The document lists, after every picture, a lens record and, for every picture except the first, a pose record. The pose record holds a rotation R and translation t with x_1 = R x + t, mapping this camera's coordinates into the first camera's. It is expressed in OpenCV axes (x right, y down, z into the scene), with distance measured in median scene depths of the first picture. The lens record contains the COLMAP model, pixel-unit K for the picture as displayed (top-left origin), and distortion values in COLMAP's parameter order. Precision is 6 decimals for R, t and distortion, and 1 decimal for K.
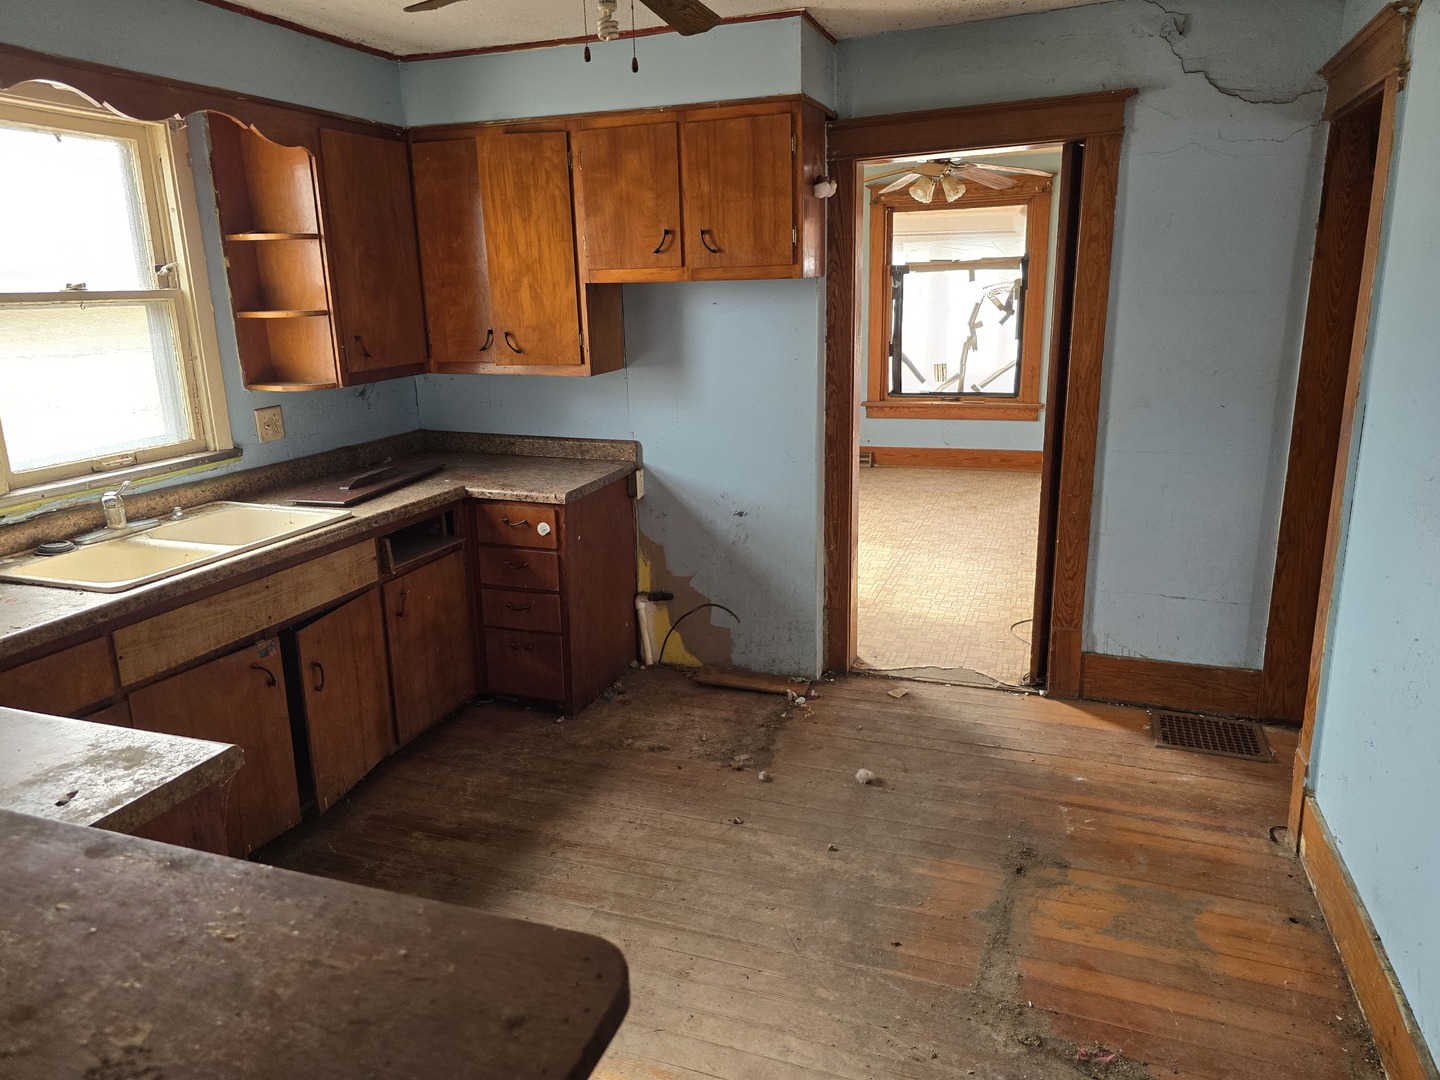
lens RADIAL K [[969.9, 0, 693.0], [0, 969.9, 524.7], [0, 0, 1]] dist [0.044616, -0.034245]
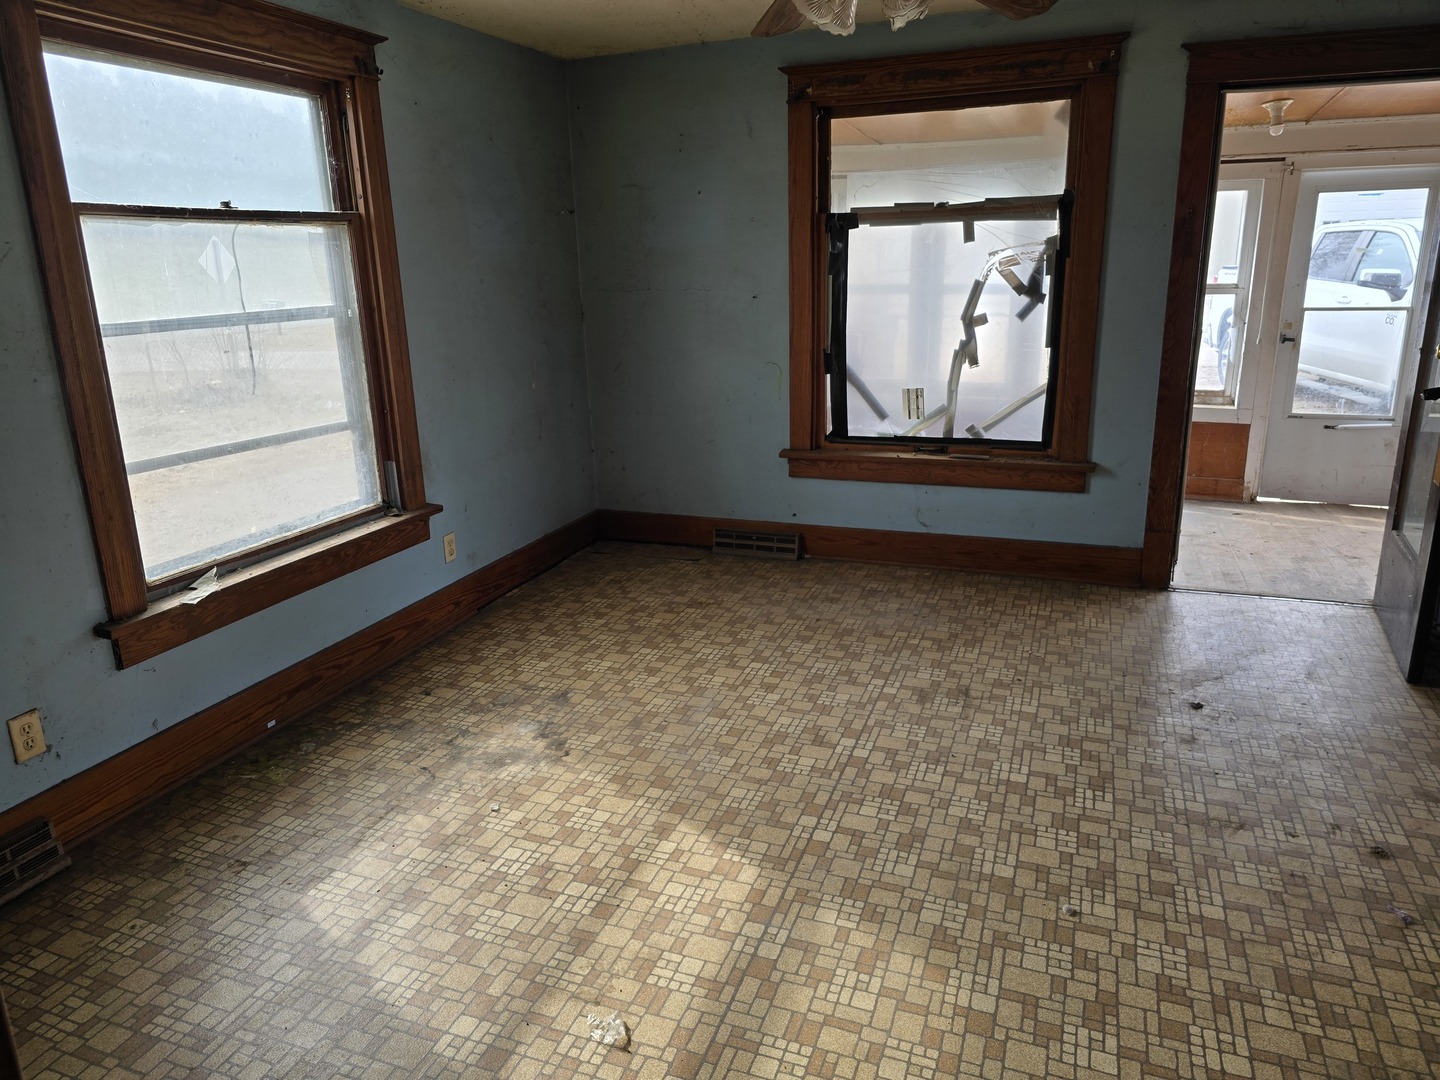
lens RADIAL K [[969.9, 0, 709.1], [0, 969.9, 526.3], [0, 0, 1]] dist [0.044616, -0.034245]
pose [[0.999999, 0.001640, 0.000306, 0.135958], [-0.001647, 0.999689, 0.024887, -0.099157], [-0.000265, -0.024888, 0.999690, 0.433180]]
